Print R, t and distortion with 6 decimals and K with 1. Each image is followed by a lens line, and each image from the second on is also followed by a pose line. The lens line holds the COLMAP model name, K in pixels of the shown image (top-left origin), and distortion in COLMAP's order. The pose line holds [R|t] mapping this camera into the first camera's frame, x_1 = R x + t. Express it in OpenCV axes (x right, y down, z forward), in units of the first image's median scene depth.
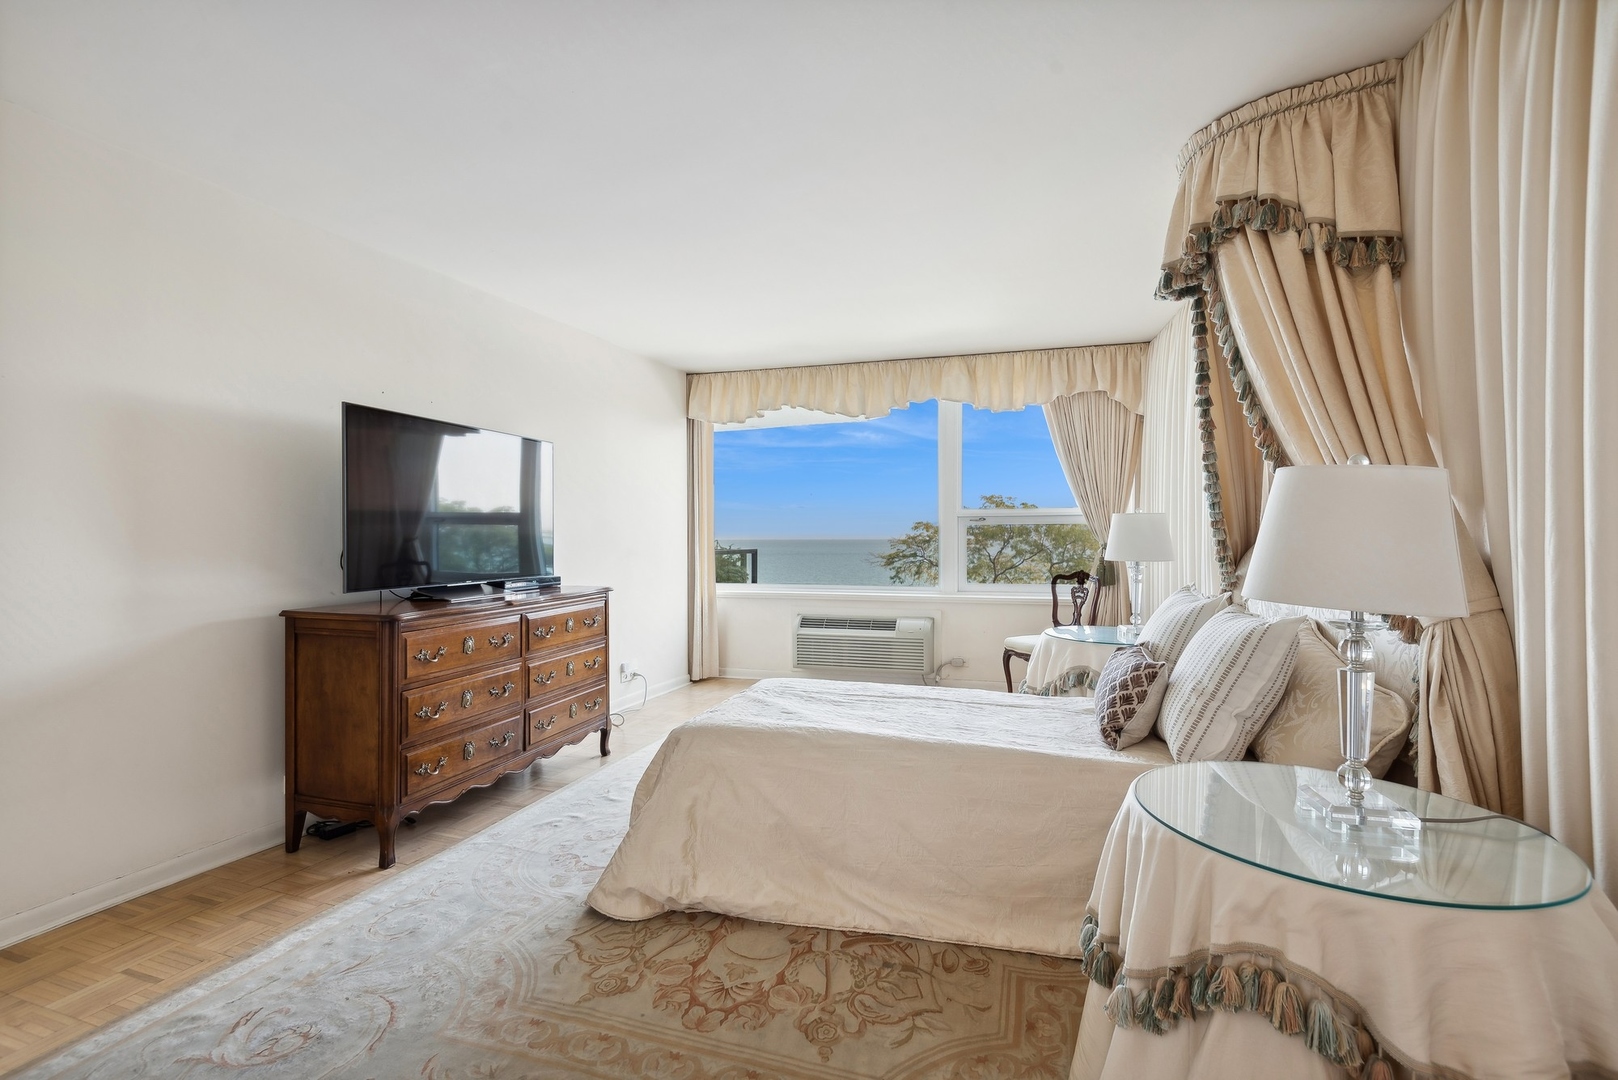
lens RADIAL K [[744.7, 0, 819.2], [0, 744.7, 550.5], [0, 0, 1]] dist [0.033911, -0.026073]
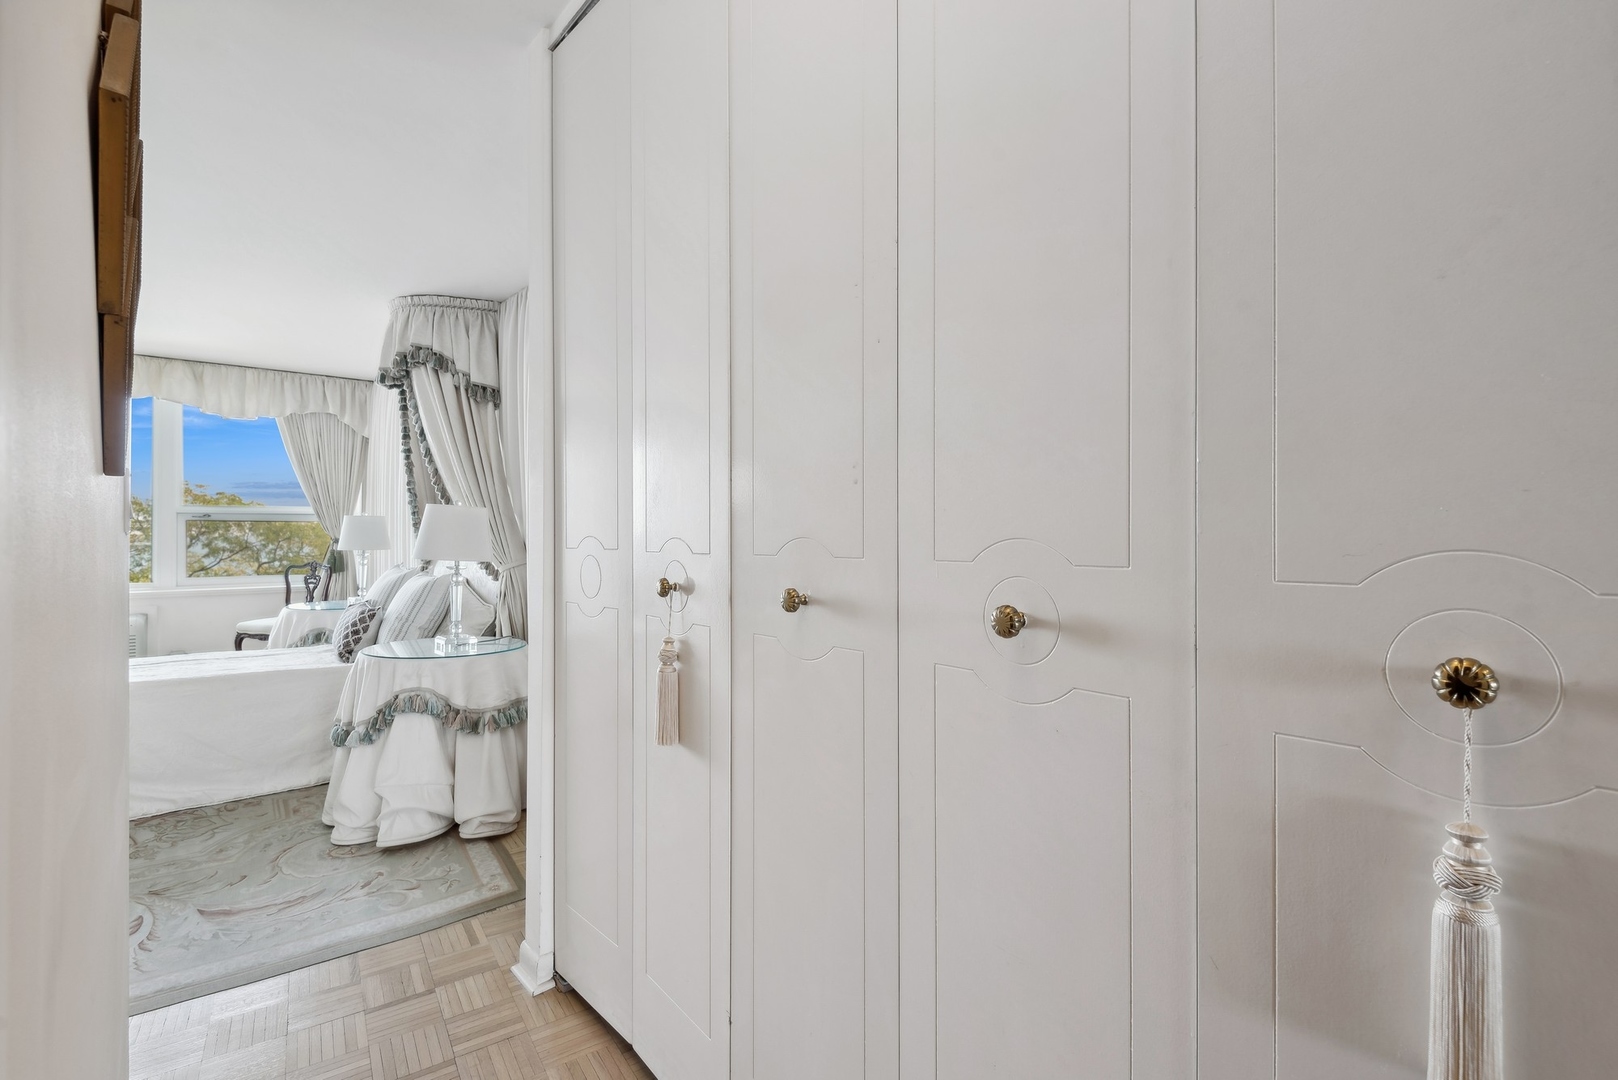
lens RADIAL K [[746.8, 0, 808.2], [0, 746.8, 530.6], [0, 0, 1]] dist [0.033550, -0.026805]
pose [[0.593684, 0.009526, 0.804642, -0.322863], [0.008763, 0.999794, -0.018302, 0.016662], [-0.804650, 0.017917, 0.593479, -0.760468]]
